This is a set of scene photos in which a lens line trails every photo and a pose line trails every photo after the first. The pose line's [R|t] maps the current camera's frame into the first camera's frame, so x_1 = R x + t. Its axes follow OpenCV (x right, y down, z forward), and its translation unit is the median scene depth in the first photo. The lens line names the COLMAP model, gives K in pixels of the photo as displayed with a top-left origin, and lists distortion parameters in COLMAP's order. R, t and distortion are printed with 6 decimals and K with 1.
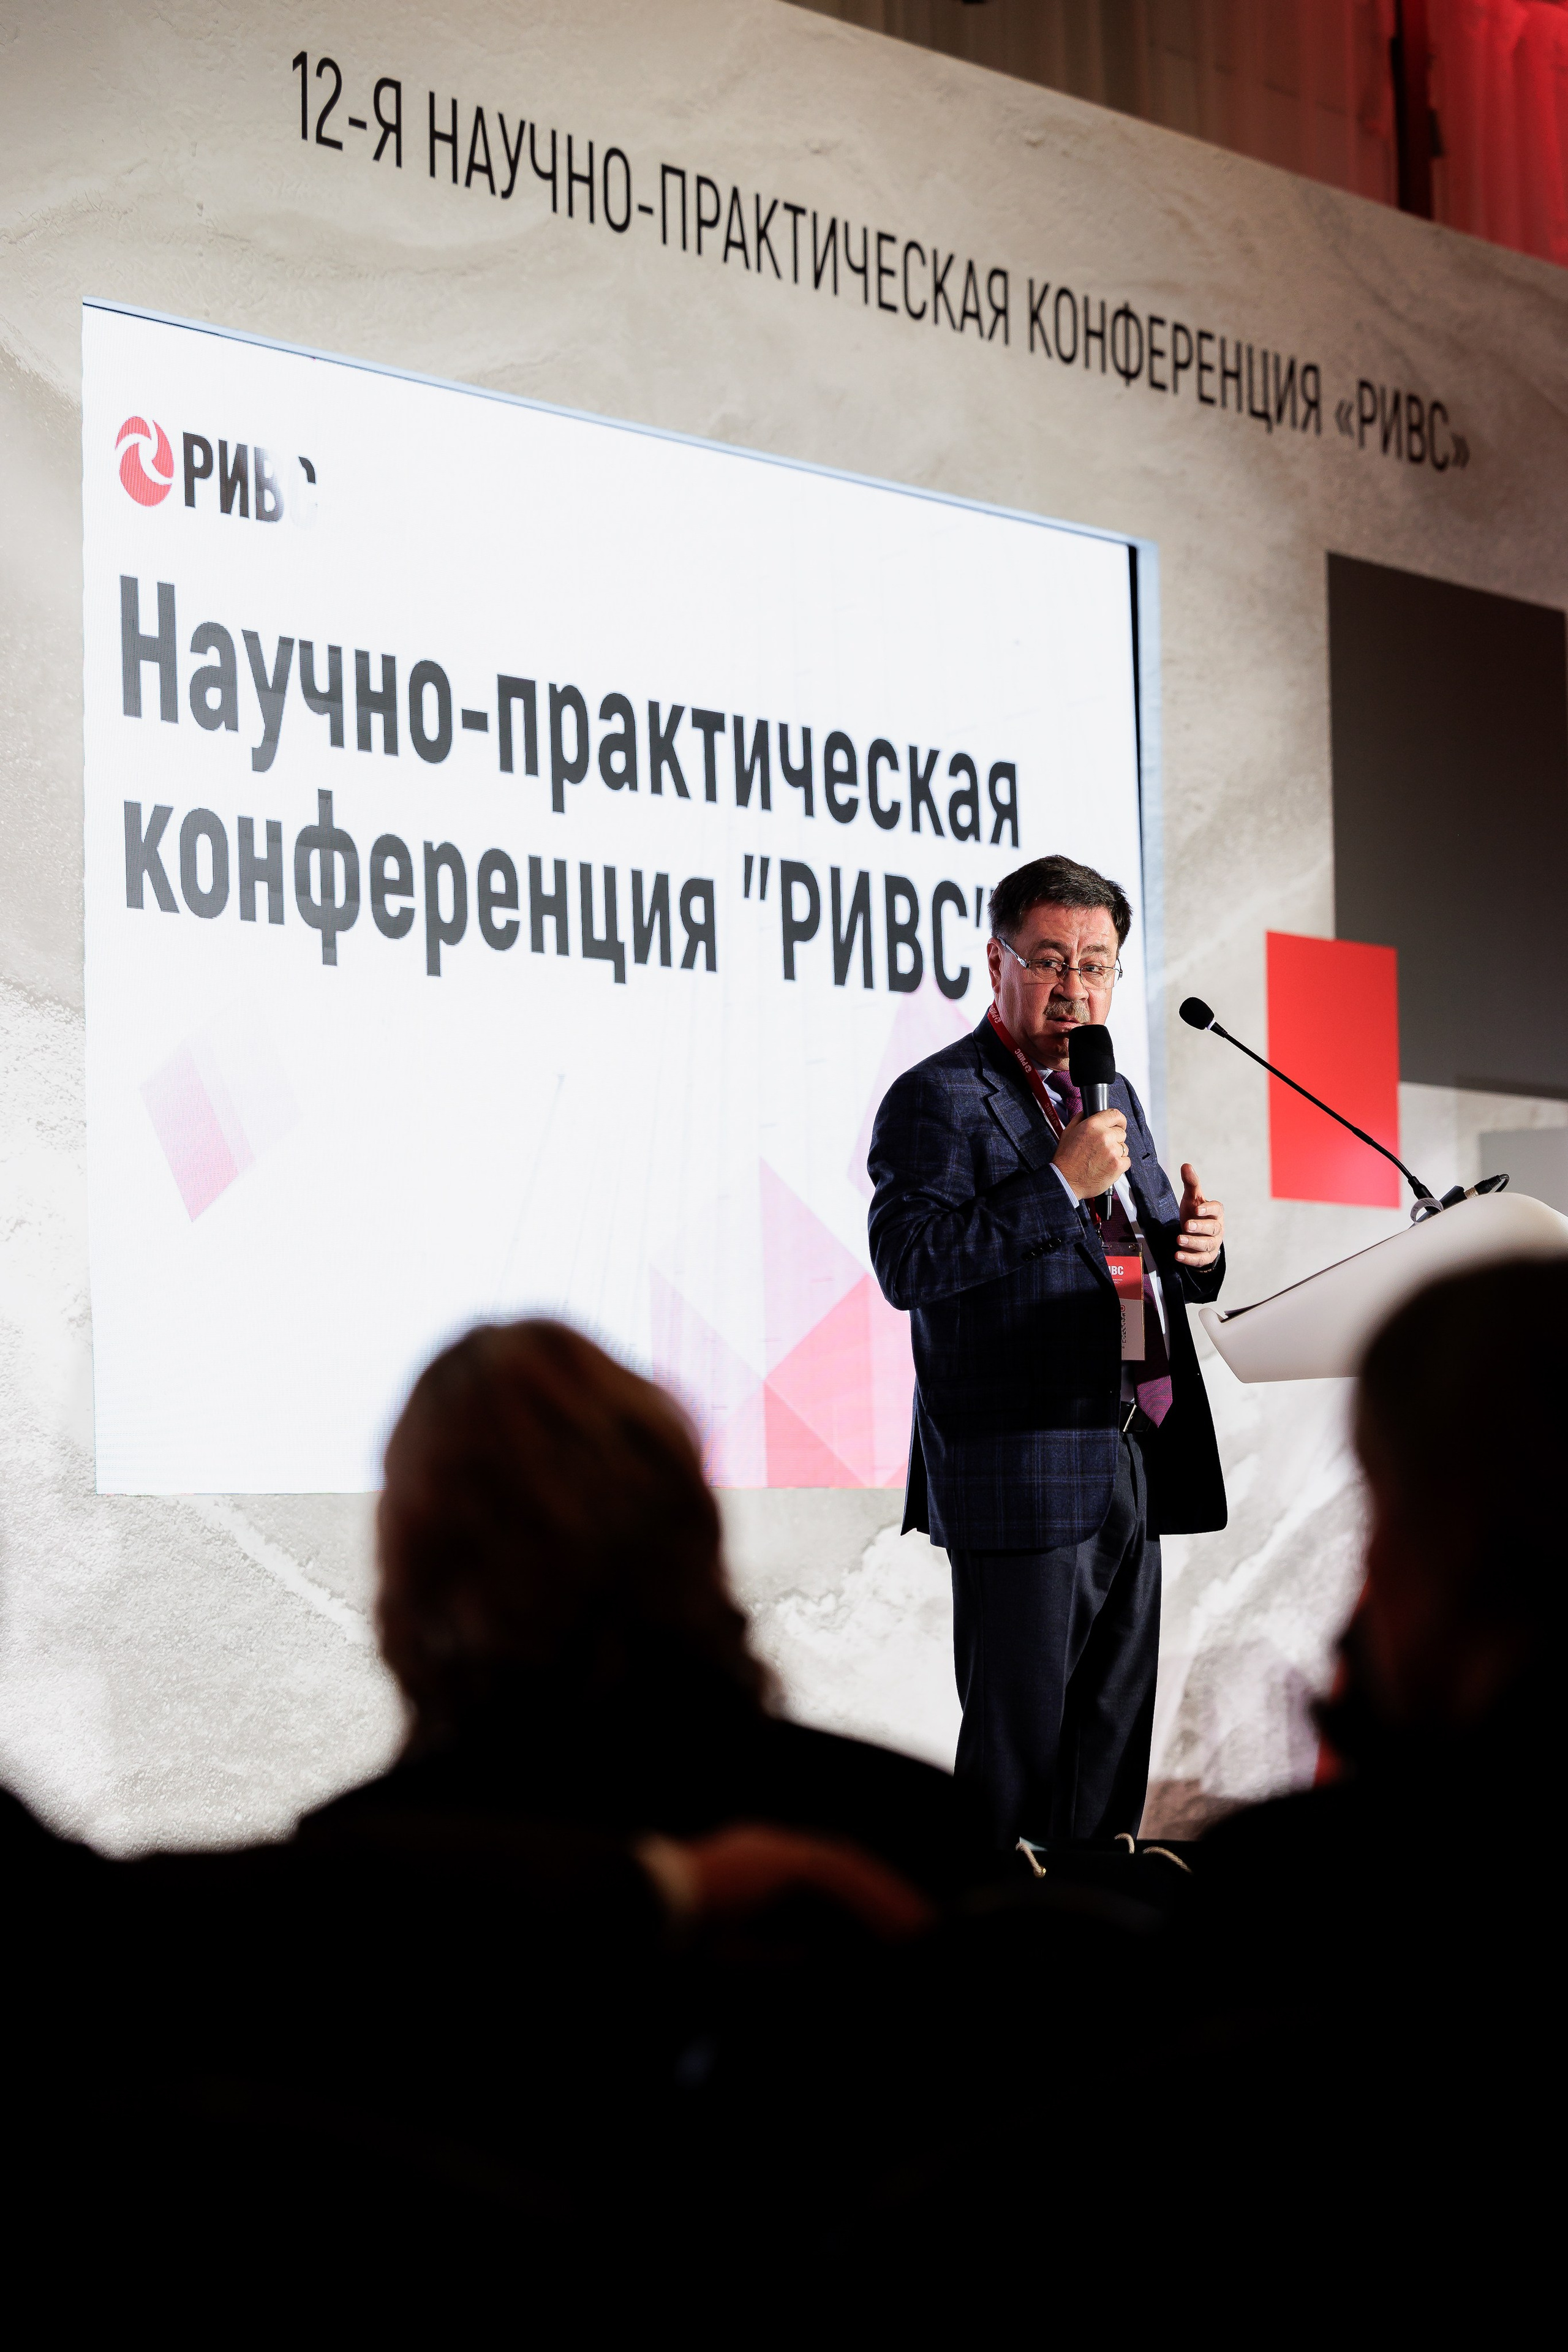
lens RADIAL K [[6751.7, 0, 785.6], [0, 6751.7, 1104.5], [0, 0, 1]] dist [0.280721, -1.769751]
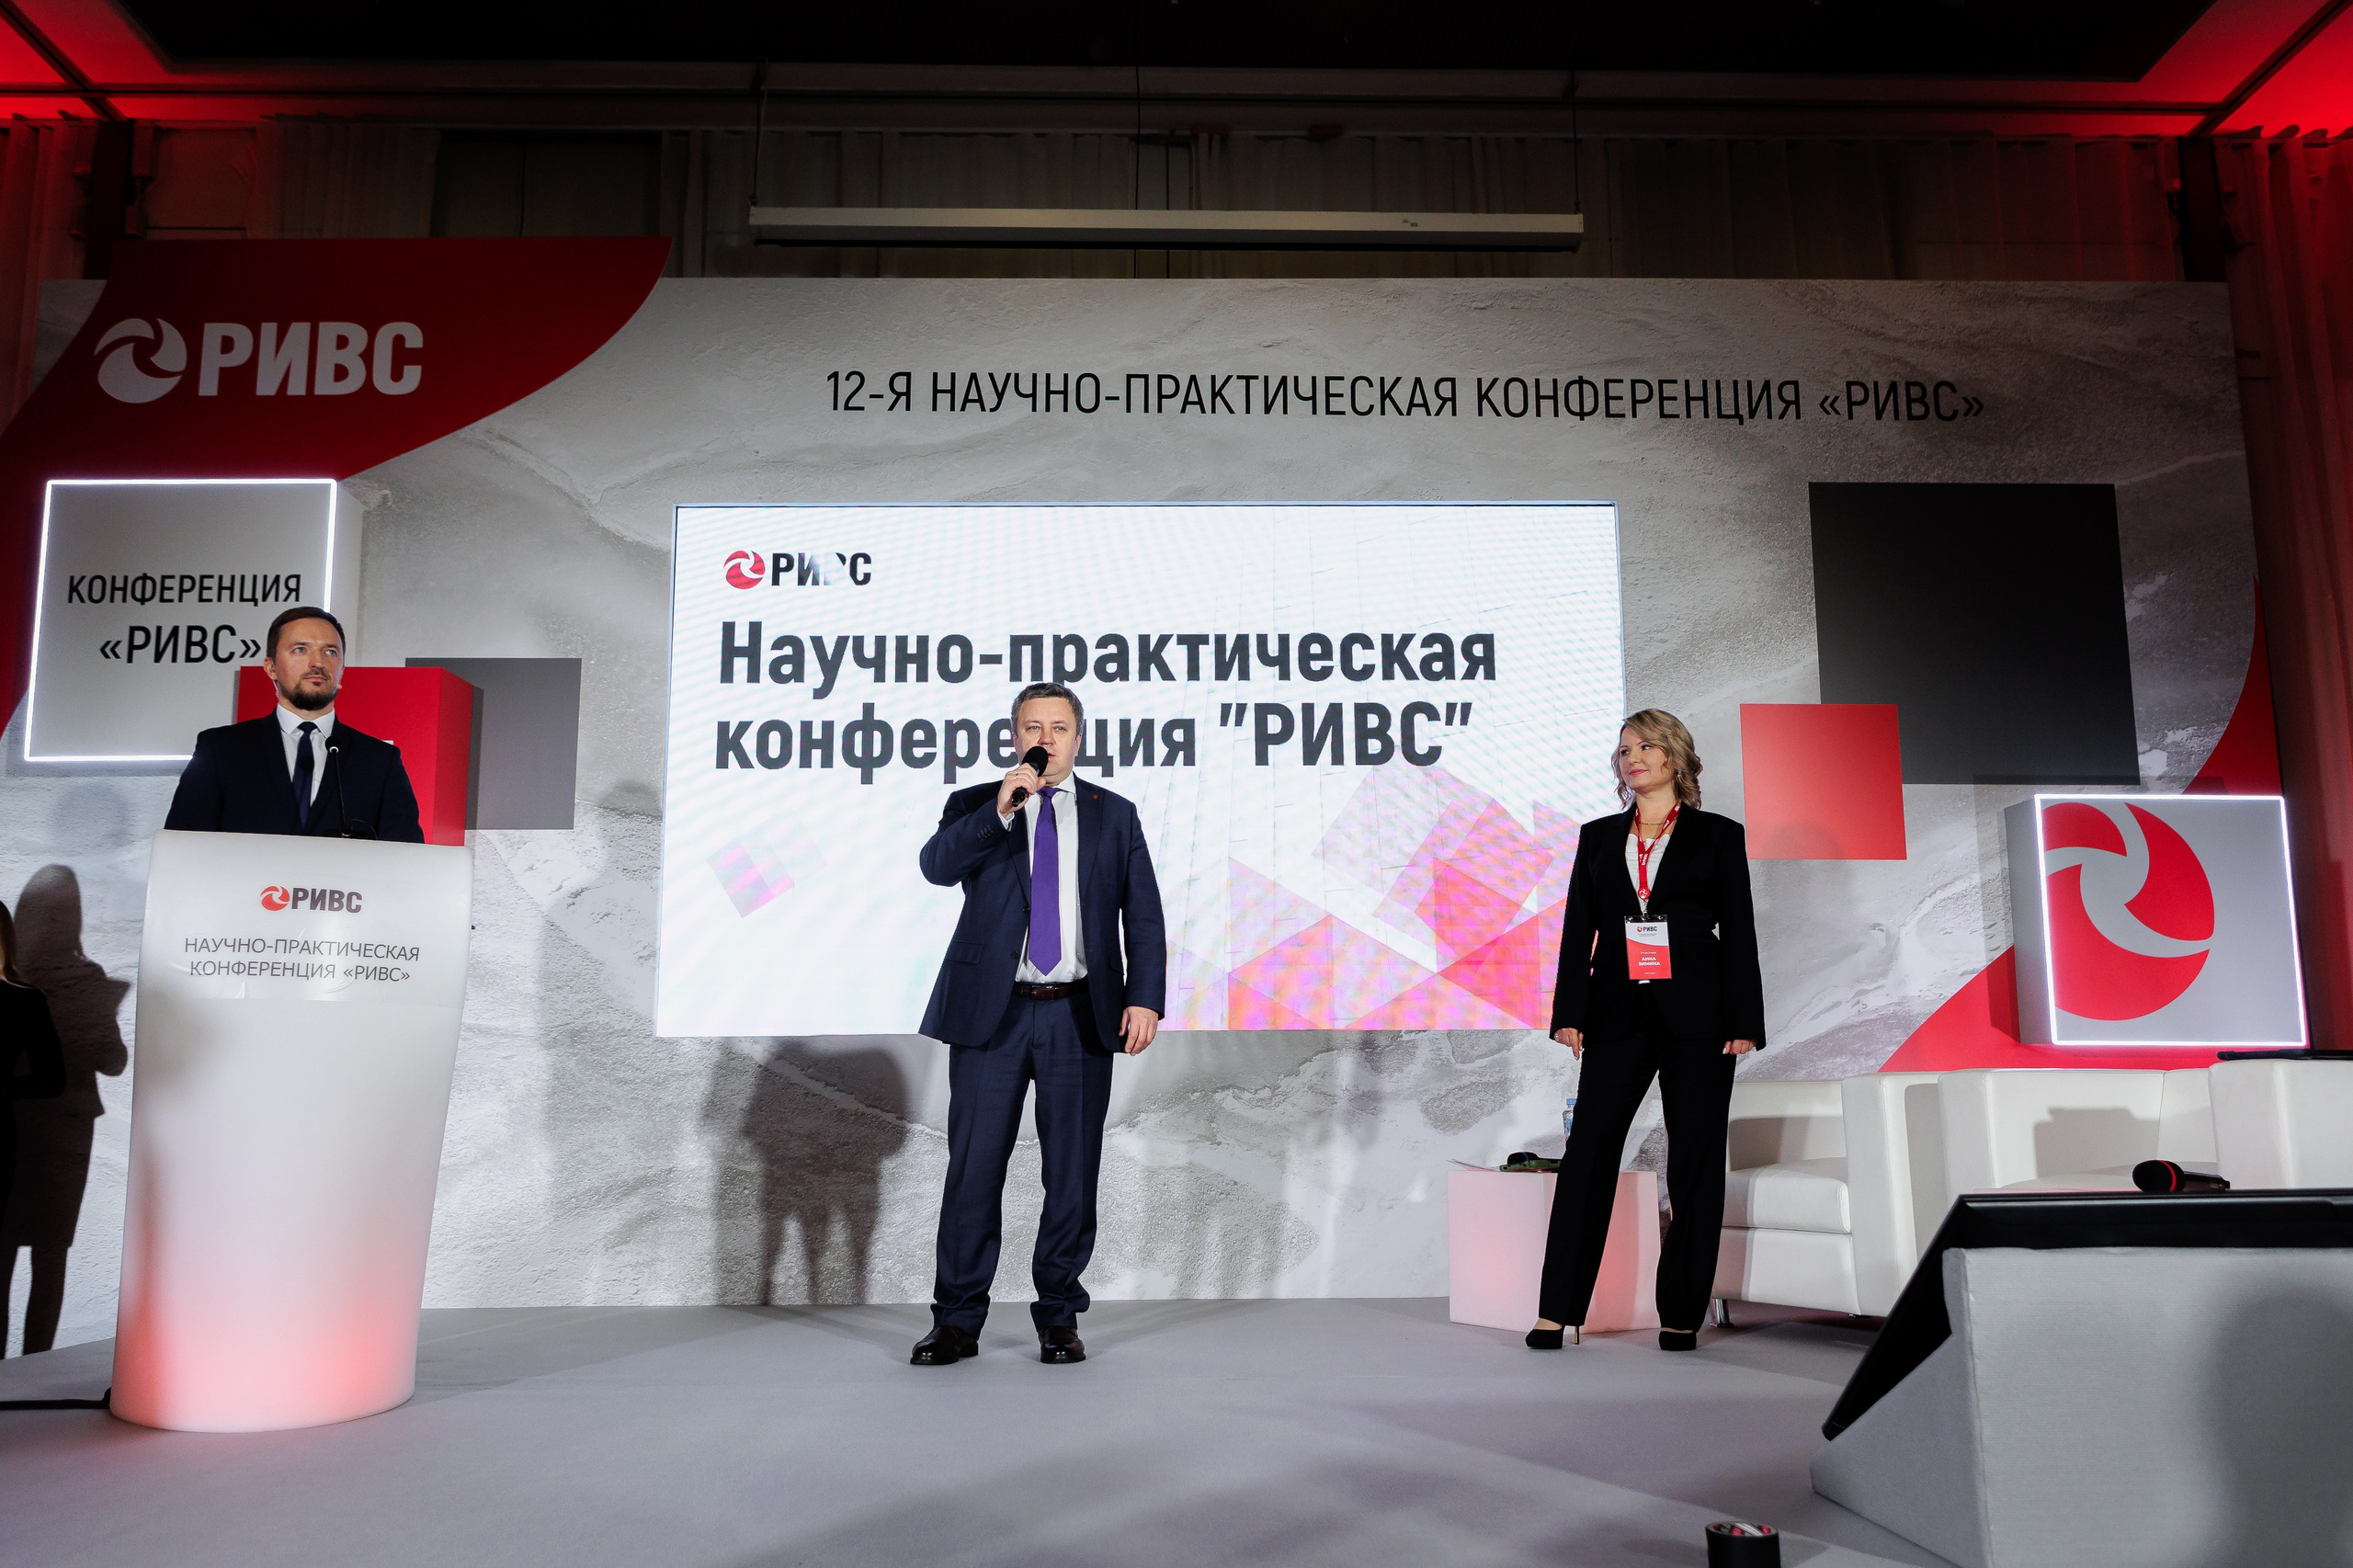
lens RADIAL K [[1884.4, 0, 1176.5], [0, 1884.4, 784.0], [0, 0, 1]] dist [0.017676, -0.013667]
pose [[0.558516, -0.123434, -0.820259, 0.451067], [0.052319, 0.992140, -0.113674, 0.049228], [0.827842, 0.020574, 0.560583, 0.719493]]
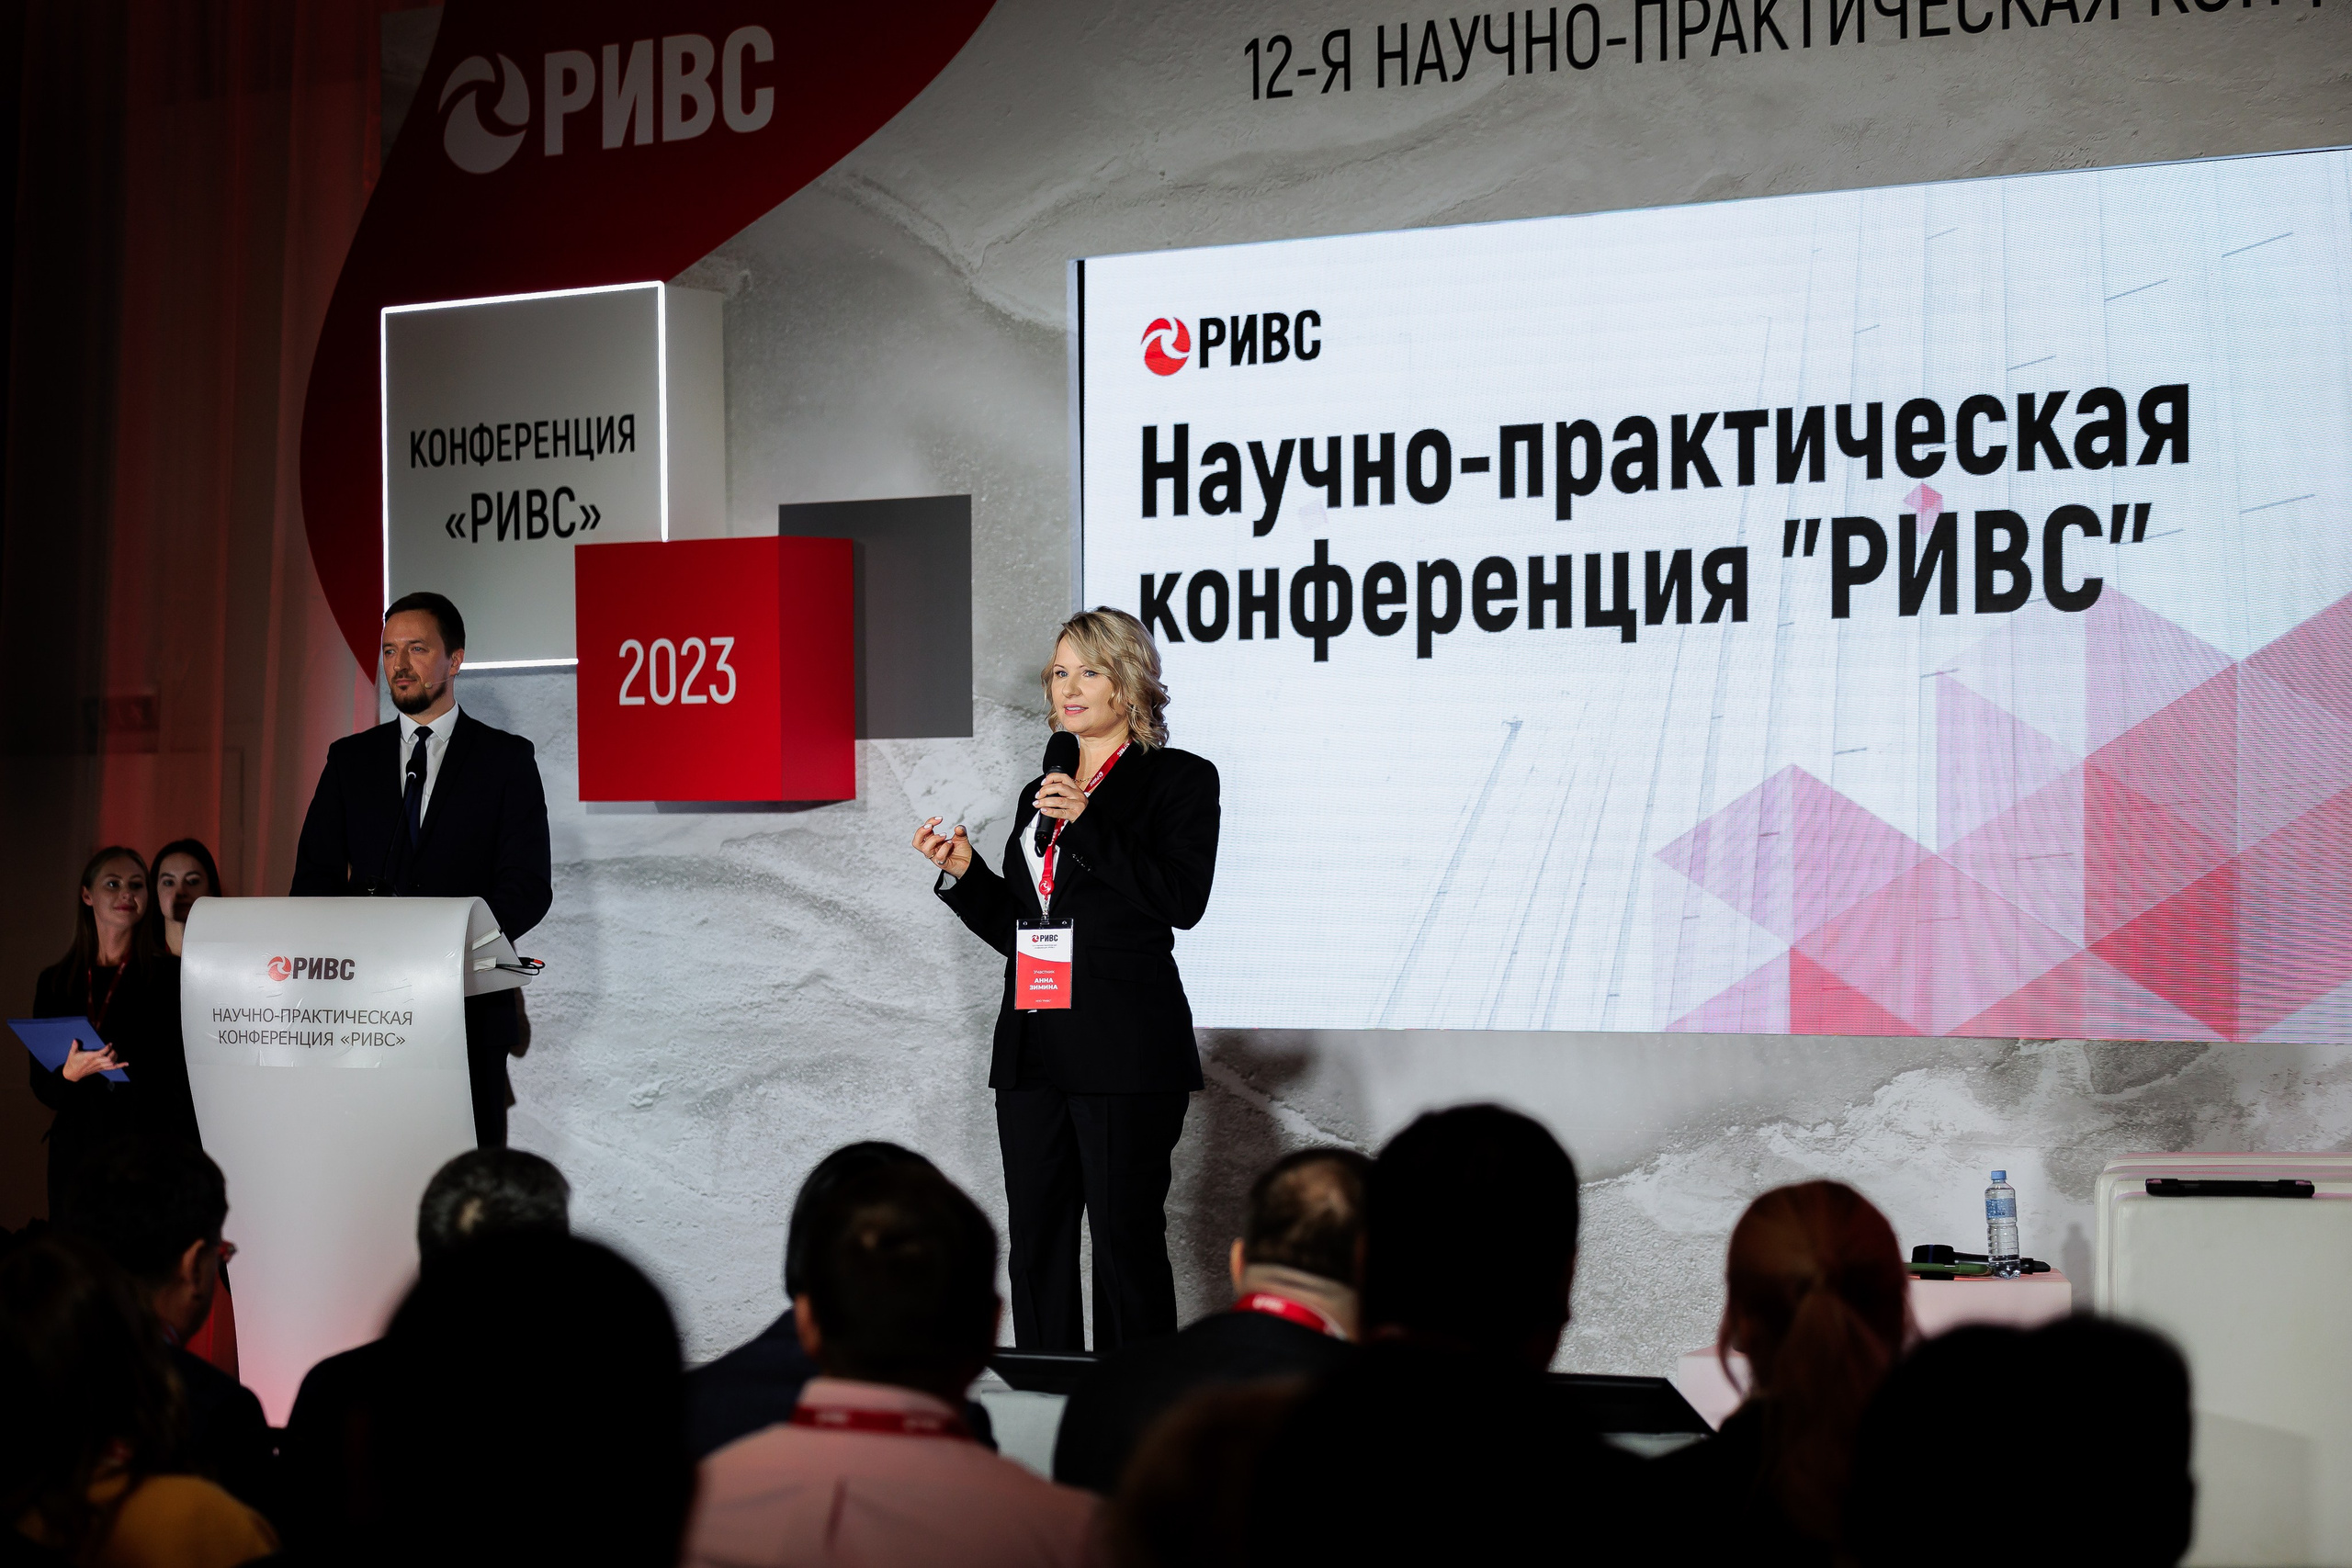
lens RADIAL K [[5127.8, 0, 1176.0], [0, 5127.8, 784.0], [0, 0, 1]] dist [-0.025077, -0.349590]
pose [[-0.026537, 0.002654, -0.999644, 0.981468], [0.073398, 0.997302, 0.000700, 0.002142], [0.996950, -0.073354, -0.026660, 0.956144]]
